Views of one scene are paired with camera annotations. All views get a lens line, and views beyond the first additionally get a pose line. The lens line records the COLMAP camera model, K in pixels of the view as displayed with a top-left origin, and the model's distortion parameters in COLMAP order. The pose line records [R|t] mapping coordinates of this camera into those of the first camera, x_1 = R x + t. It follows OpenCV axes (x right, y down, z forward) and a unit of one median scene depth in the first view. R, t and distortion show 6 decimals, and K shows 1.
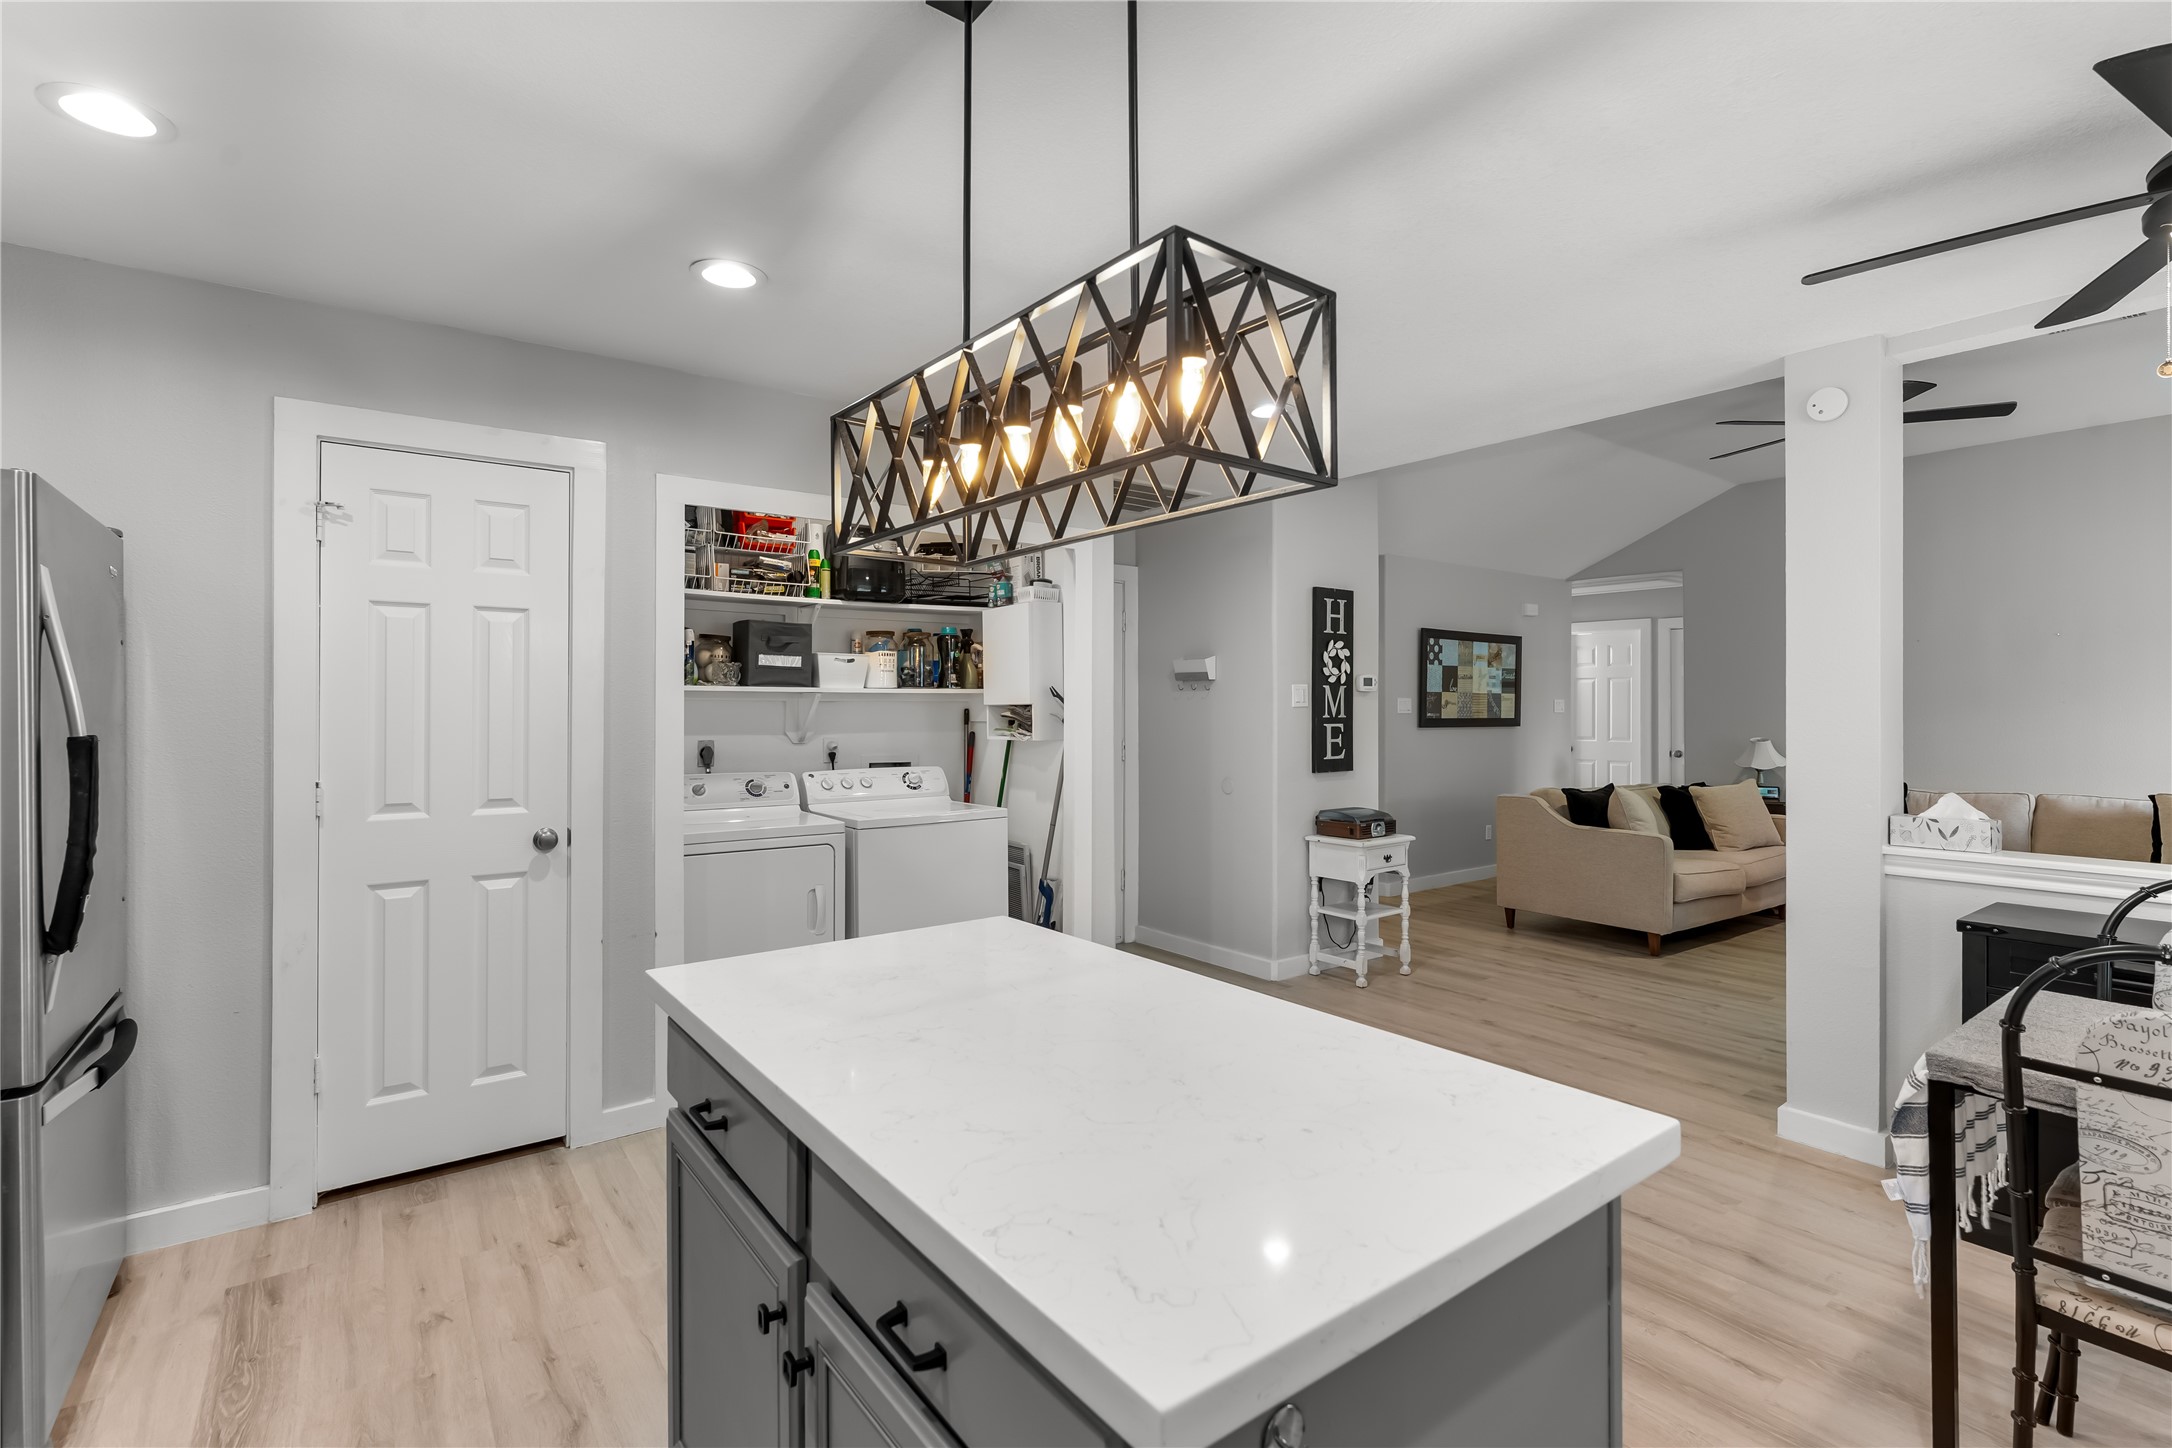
lens RADIAL K [[981.9, 0, 1084.3], [0, 981.9, 705.4], [0, 0, 1]] dist [-0.001328, -0.000348]
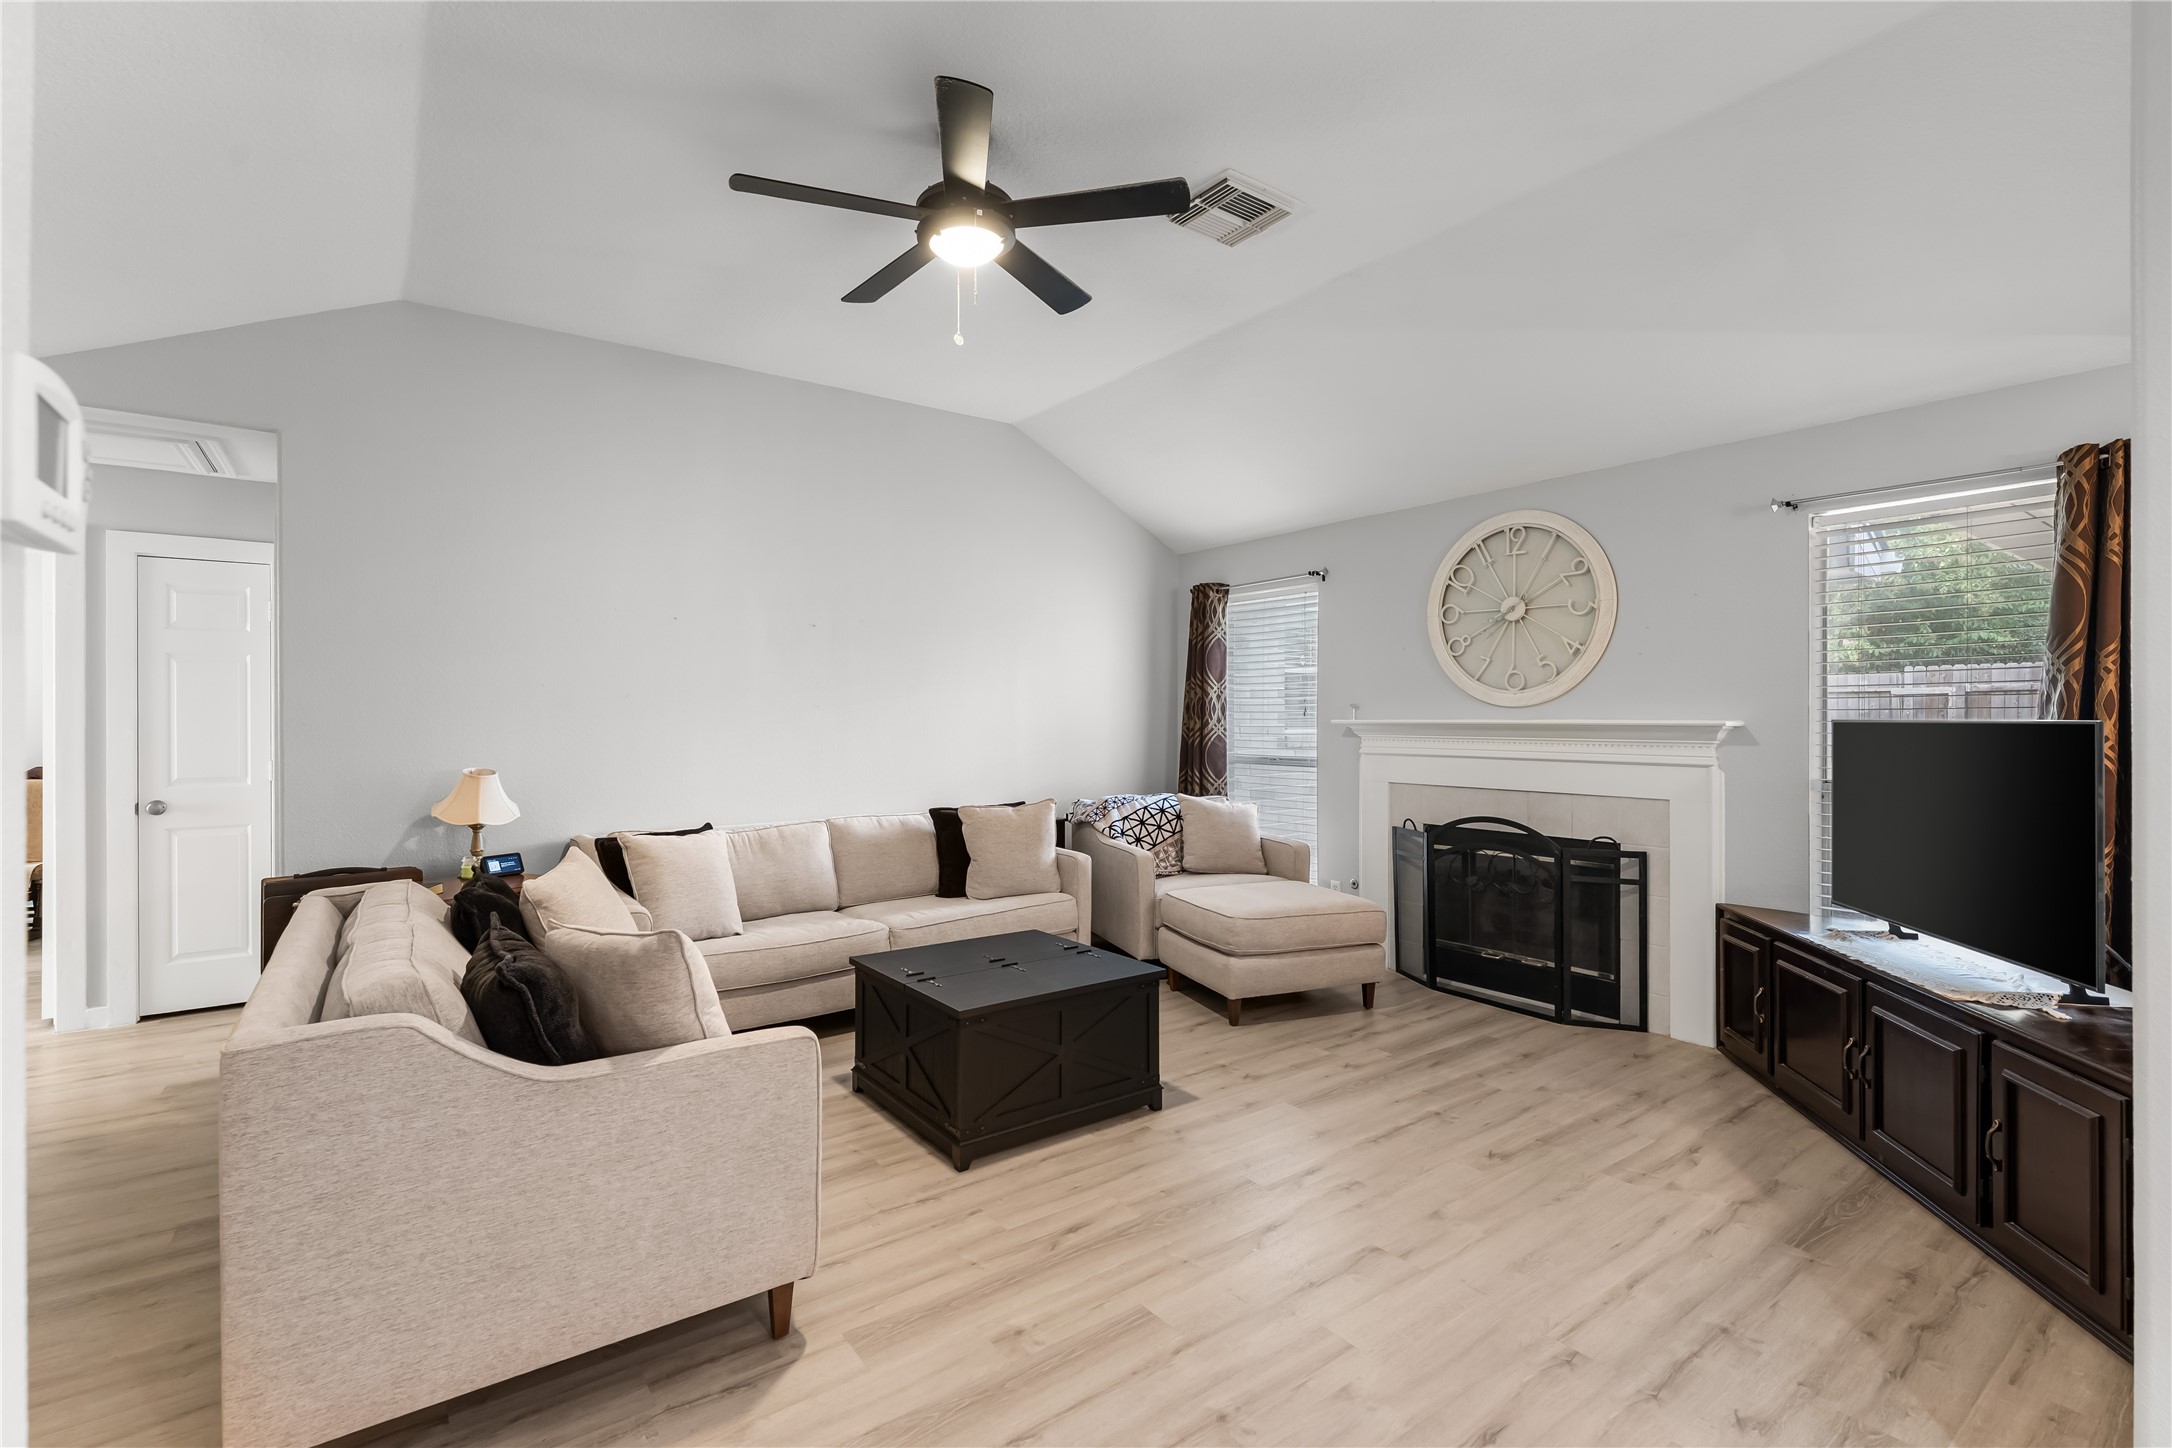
lens RADIAL K [[981.9, 0, 1077.7], [0, 981.9, 711.8], [0, 0, 1]] dist [-0.001328, -0.000348]
pose [[0.010544, 0.001686, 0.999943, 0.212478], [-0.000401, 0.999999, -0.001682, 0.003488], [-0.999944, -0.000384, 0.010545, 1.016990]]
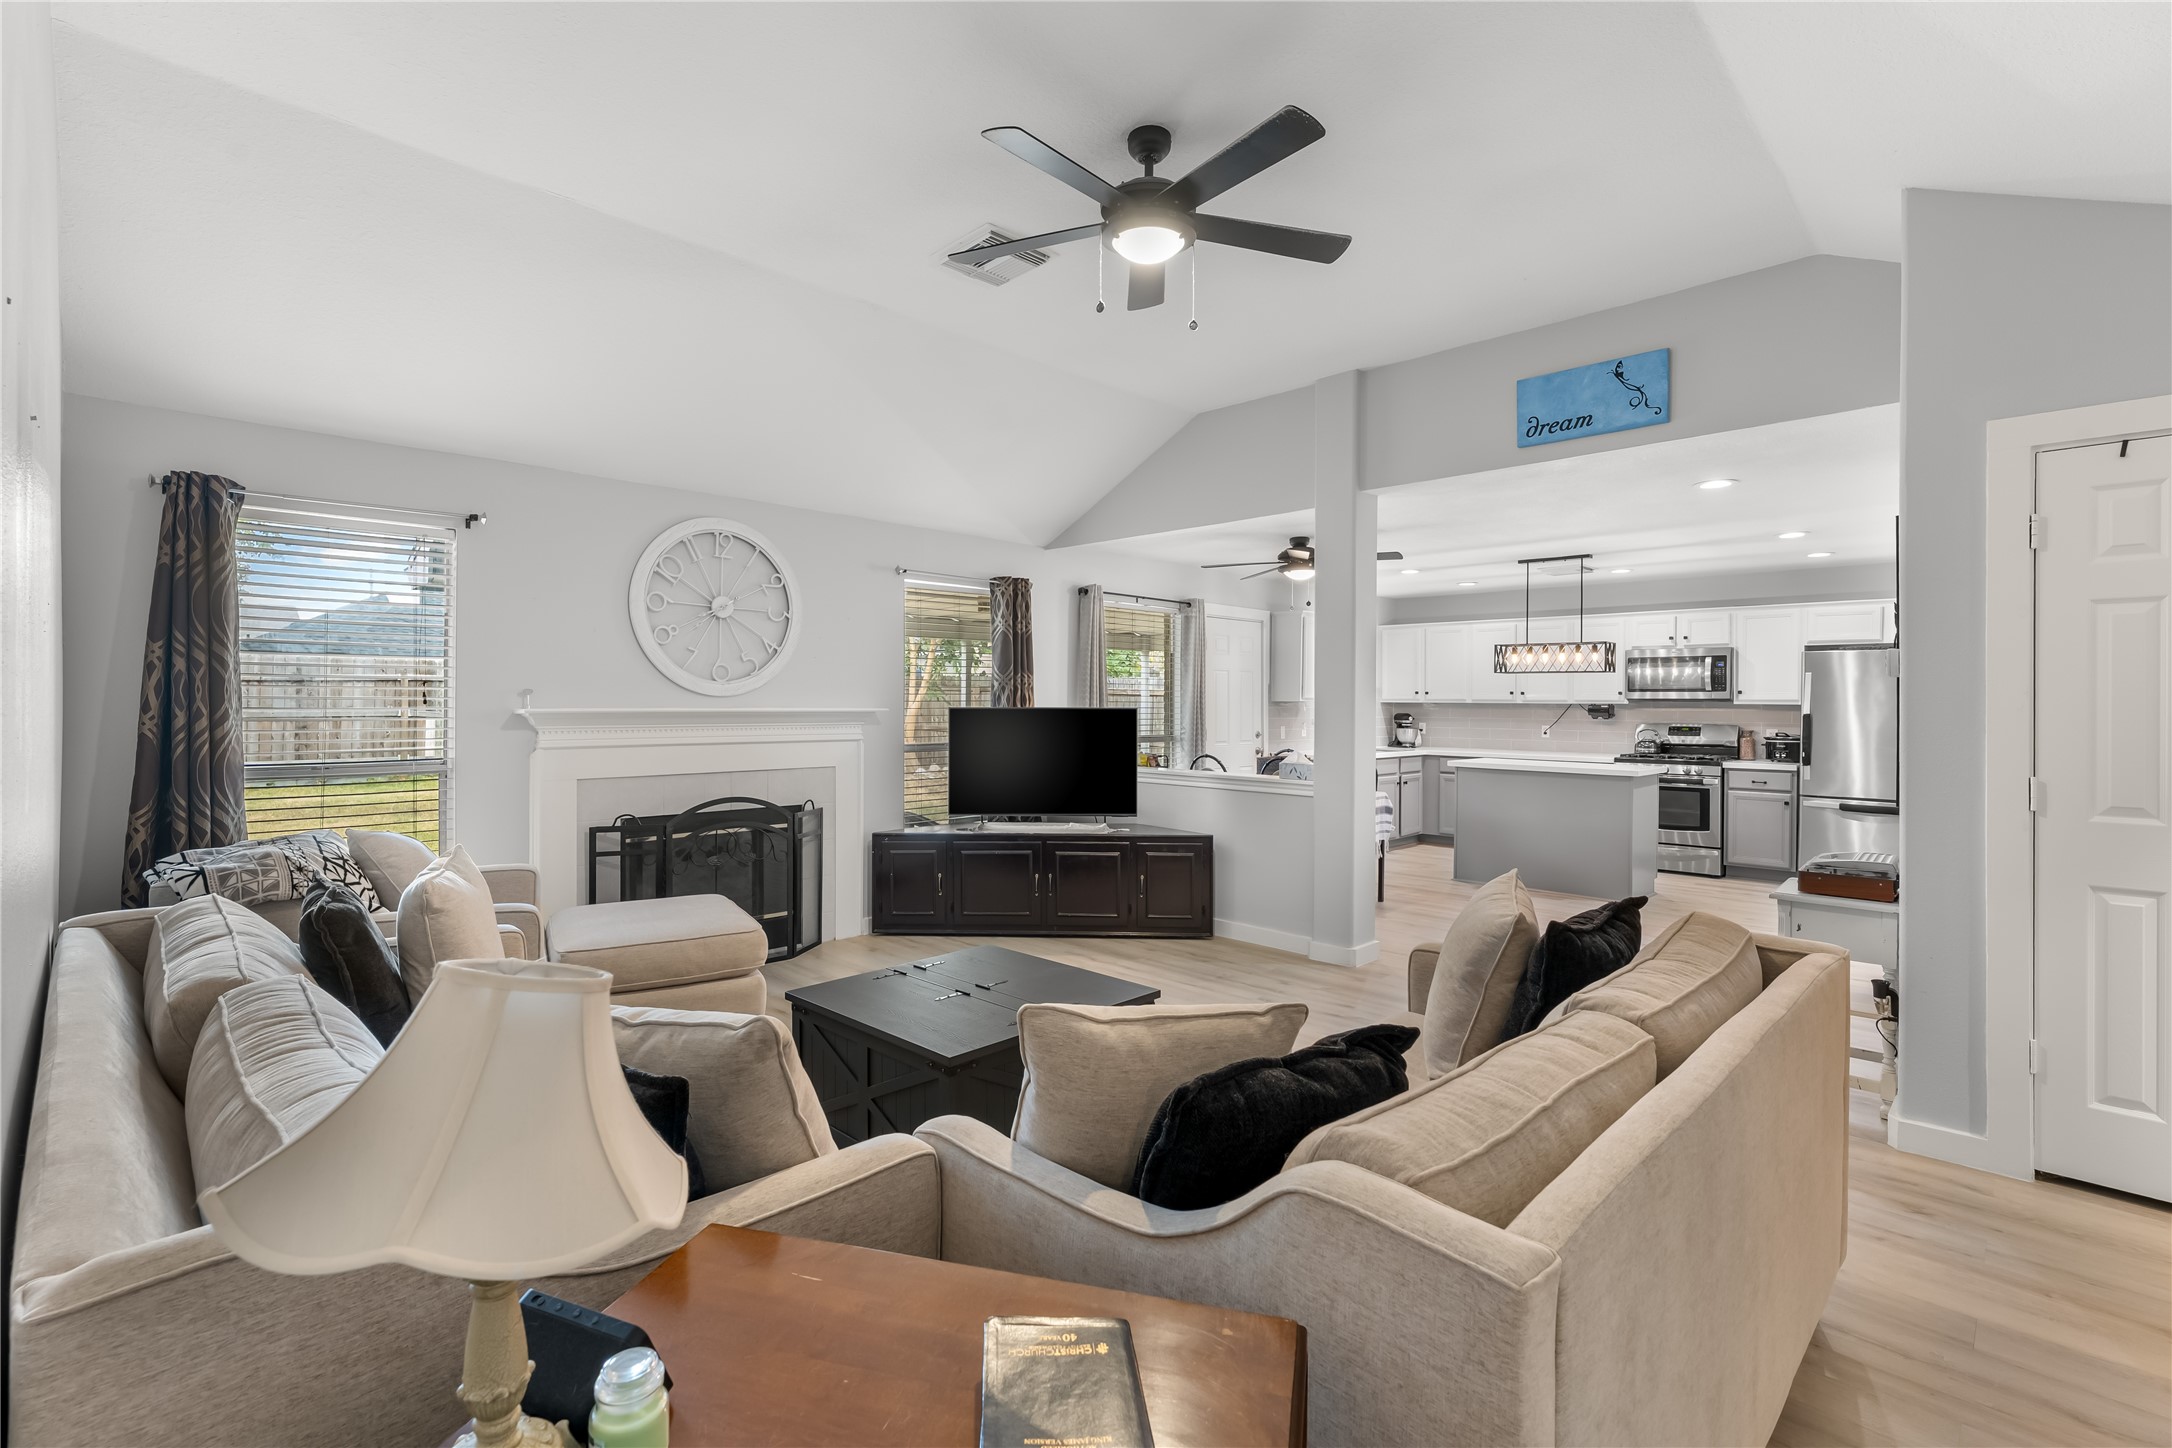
lens RADIAL K [[981.9, 0, 1066.1], [0, 981.9, 702.4], [0, 0, 1]] dist [-0.001328, -0.000348]
pose [[-0.989259, -0.005411, -0.146075, 0.989307], [-0.004710, 0.999976, -0.005147, 0.007208], [0.146099, -0.004404, -0.989260, 1.724064]]
